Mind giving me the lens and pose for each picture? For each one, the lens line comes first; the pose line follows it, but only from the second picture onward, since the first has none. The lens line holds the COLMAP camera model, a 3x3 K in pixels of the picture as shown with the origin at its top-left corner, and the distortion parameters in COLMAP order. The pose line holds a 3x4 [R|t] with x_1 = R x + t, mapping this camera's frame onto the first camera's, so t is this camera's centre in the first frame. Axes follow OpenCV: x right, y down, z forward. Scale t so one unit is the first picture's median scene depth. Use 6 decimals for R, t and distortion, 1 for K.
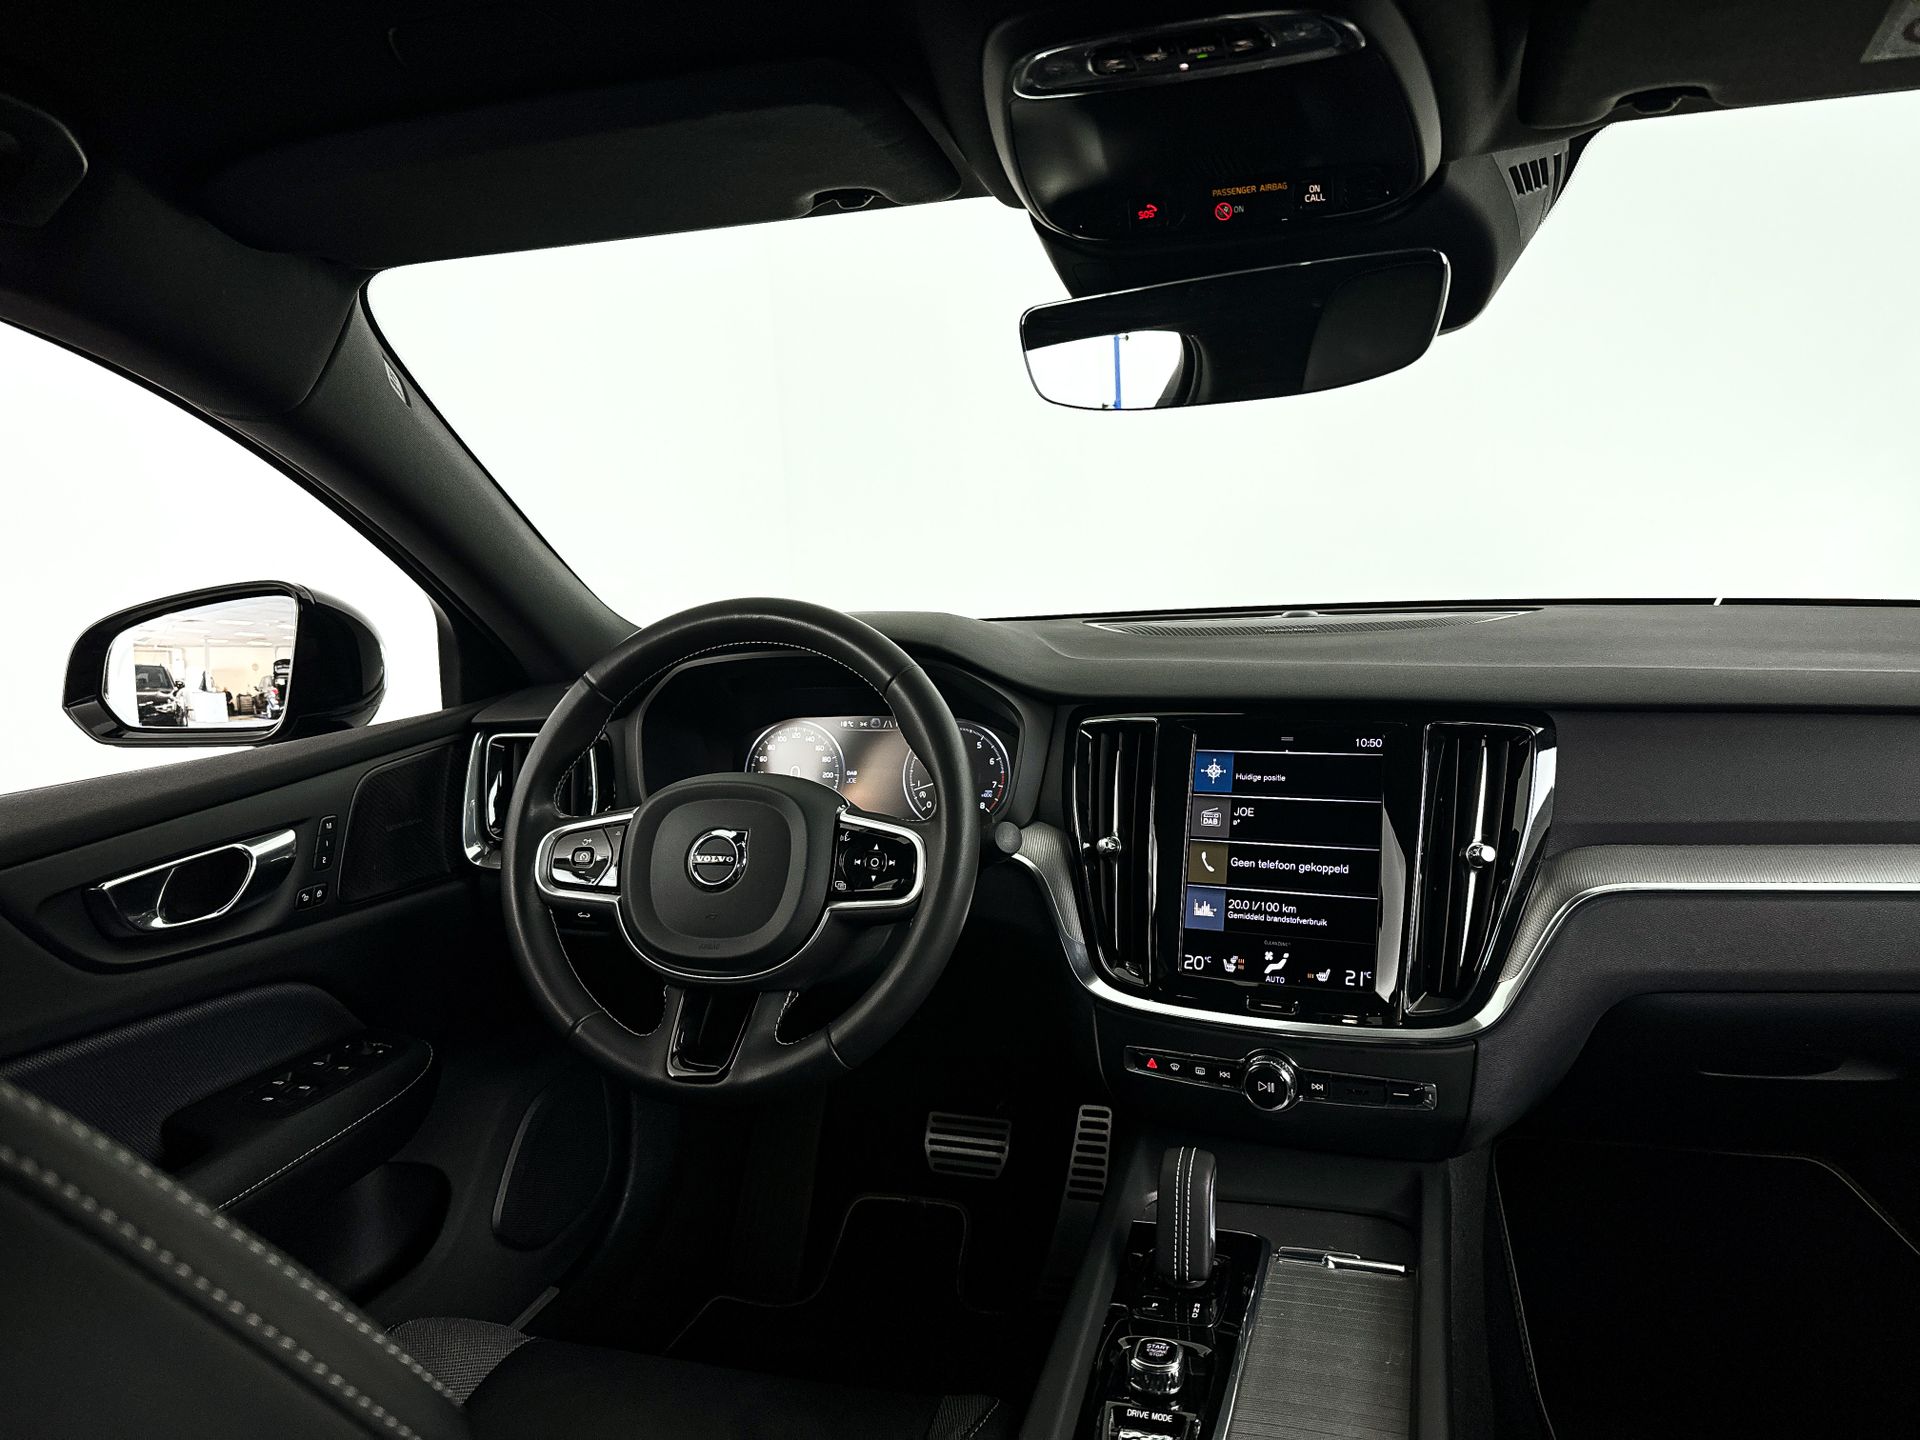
lens RADIAL K [[1384.1, 0, 968.3], [0, 1384.1, 684.4], [0, 0, 1]] dist [0.061033, -0.107495]
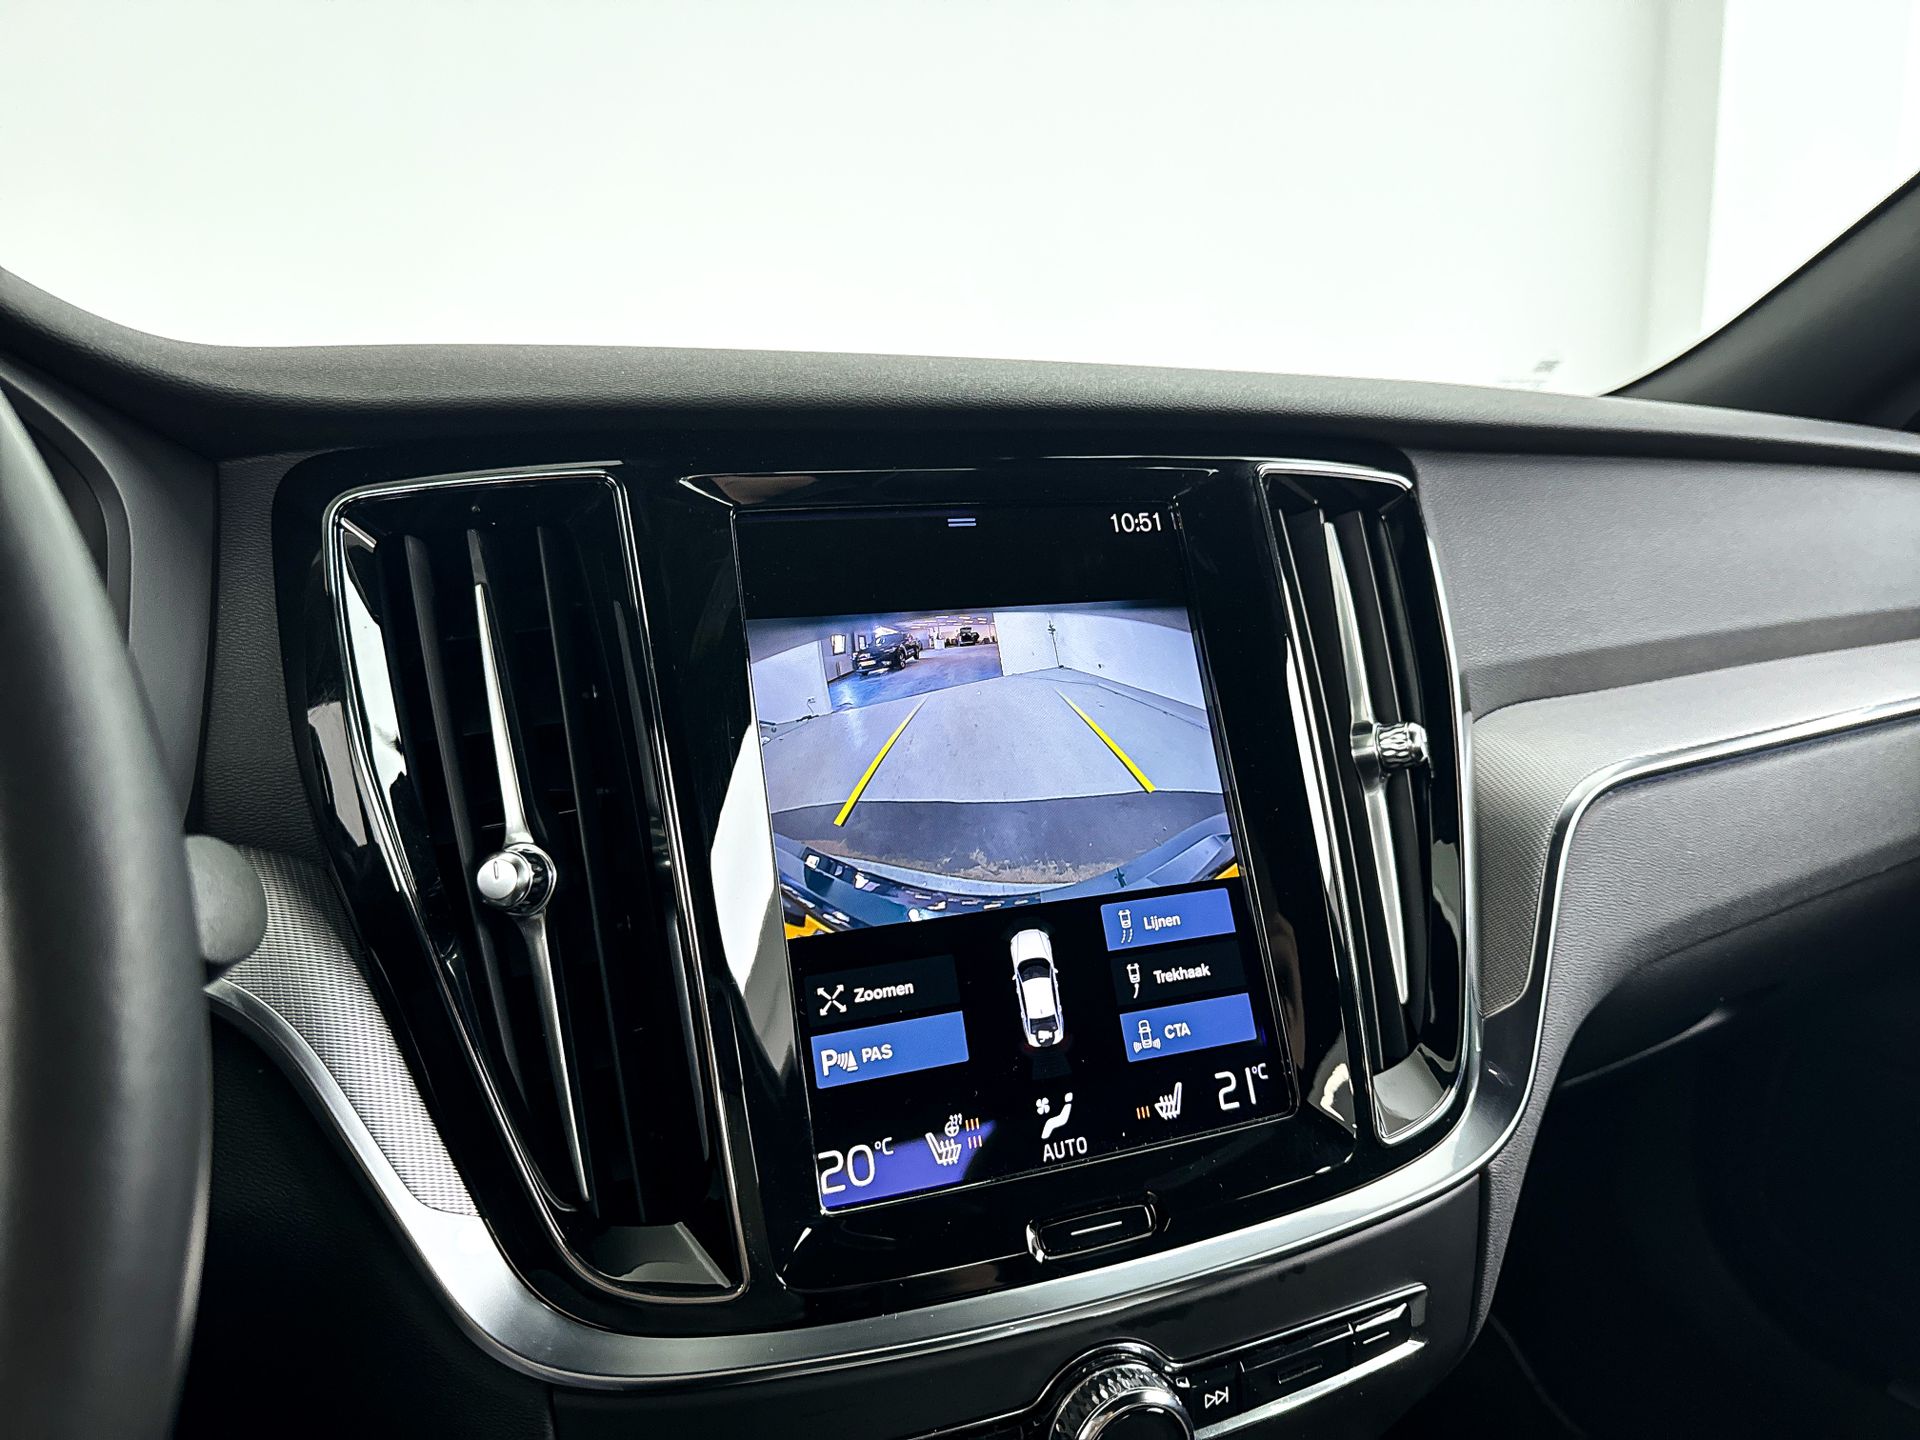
lens RADIAL K [[1384.1, 0, 967.1], [0, 1384.1, 715.4], [0, 0, 1]] dist [0.061033, -0.107495]
pose [[0.695346, -0.080377, 0.714166, -0.051207], [0.073249, 0.996477, 0.040832, 0.078214], [-0.714932, 0.023920, 0.698784, 0.736686]]
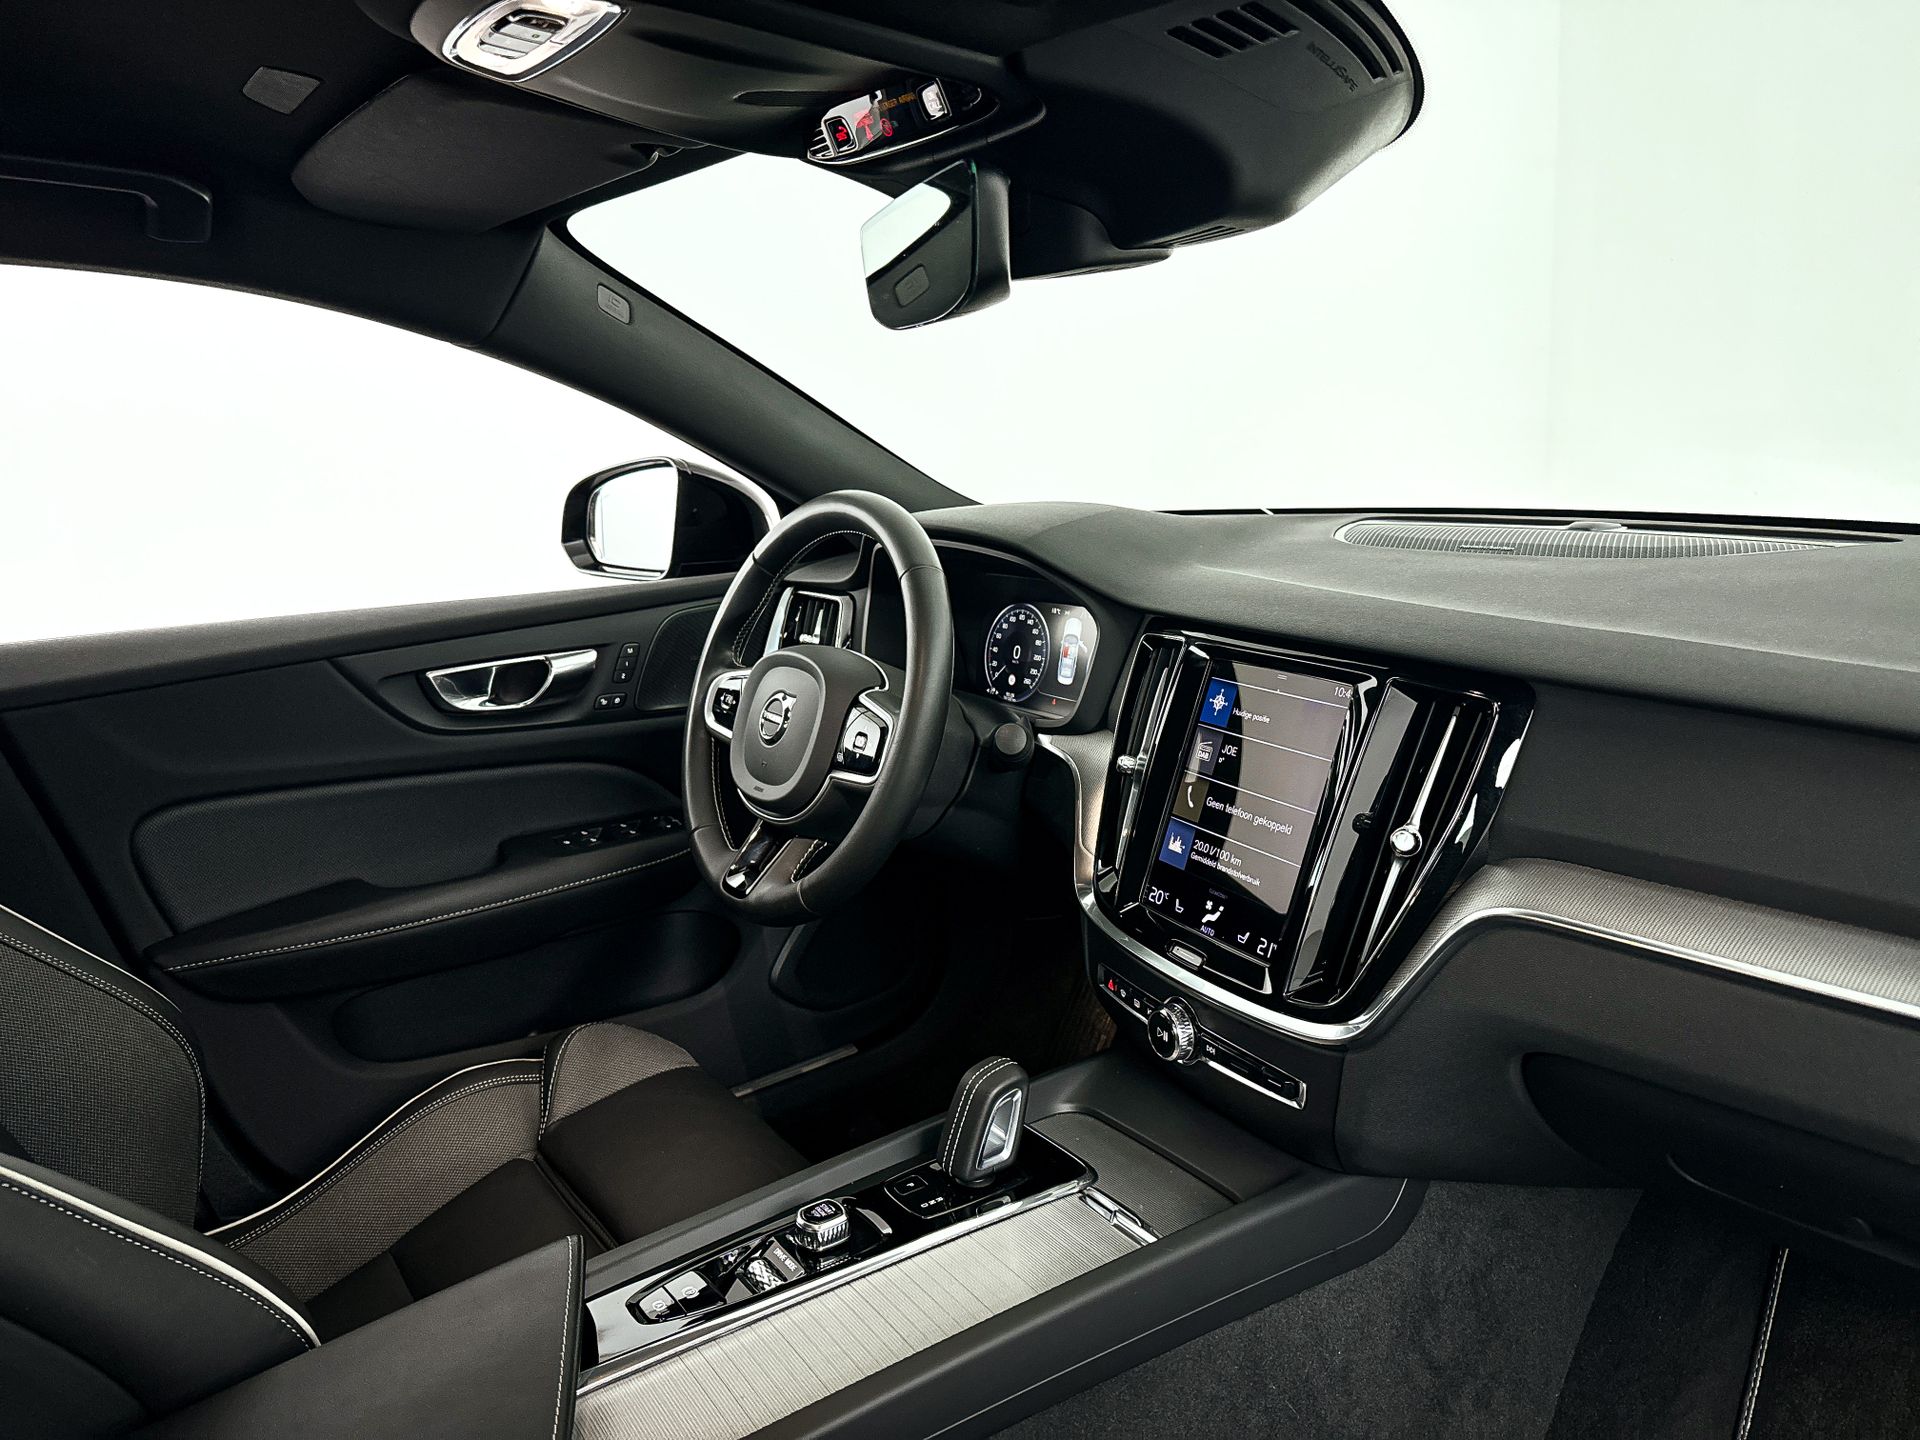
lens RADIAL K [[1384.1, 0, 950.6], [0, 1384.1, 723.2], [0, 0, 1]] dist [0.061033, -0.107495]
pose [[0.785578, 0.146549, -0.601157, 0.609838], [-0.061838, 0.985278, 0.159381, -0.061966], [0.615664, -0.088032, 0.783076, 0.168558]]
